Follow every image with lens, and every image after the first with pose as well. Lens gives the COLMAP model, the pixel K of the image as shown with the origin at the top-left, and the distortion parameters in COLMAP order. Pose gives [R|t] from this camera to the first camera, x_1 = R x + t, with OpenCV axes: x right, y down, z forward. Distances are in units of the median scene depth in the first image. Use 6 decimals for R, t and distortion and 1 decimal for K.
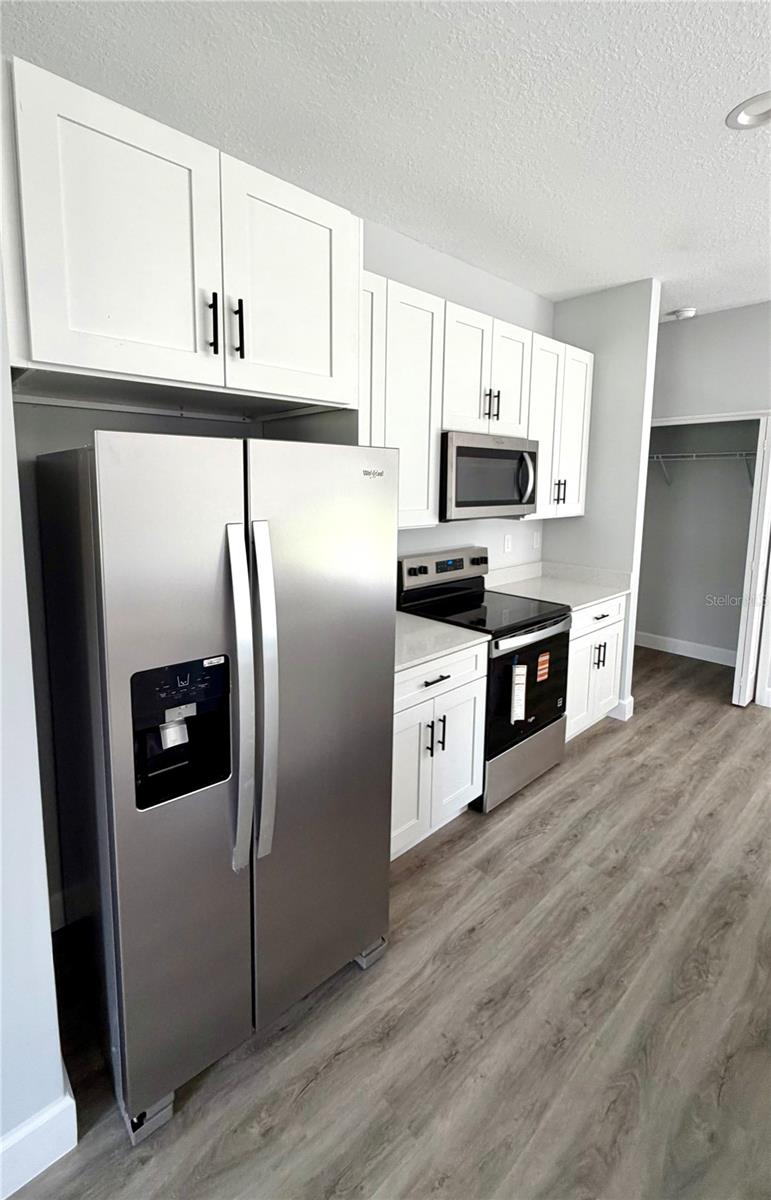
lens RADIAL K [[518.4, 0, 354.9], [0, 518.4, 544.5], [0, 0, 1]] dist [0.002409, 0.000723]
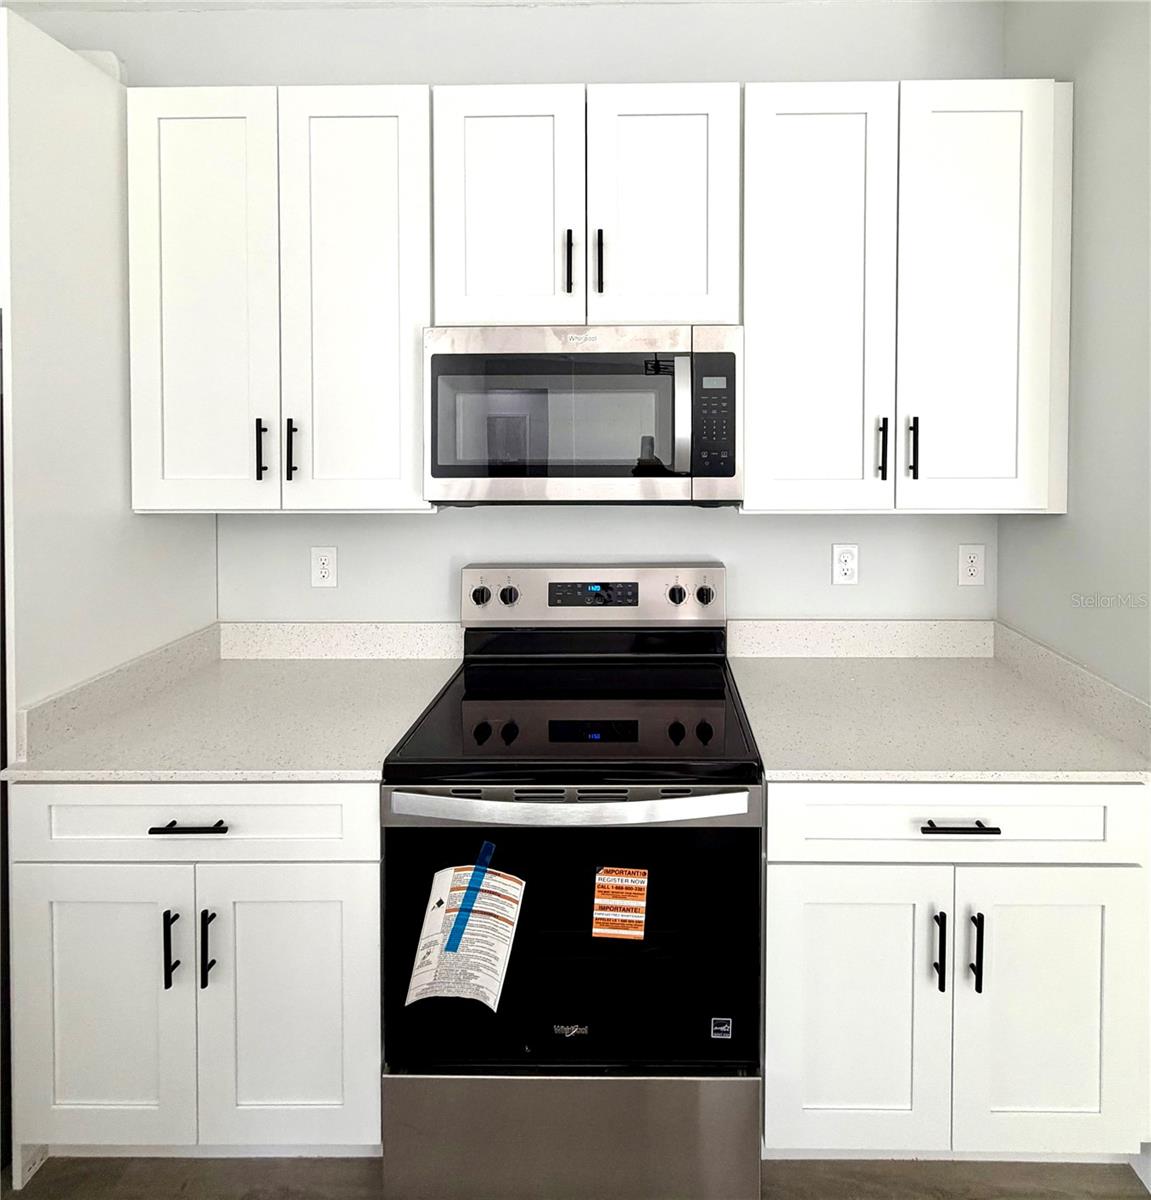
lens RADIAL K [[633.9, 0, 642.4], [0, 633.9, 444.4], [0, 0, 1]] dist [0.000643, -0.000438]
pose [[0.745588, 0.000884, -0.666407, 0.692692], [-0.072975, 0.994094, -0.080327, -0.063506], [0.662400, 0.108522, 0.741249, 0.634640]]
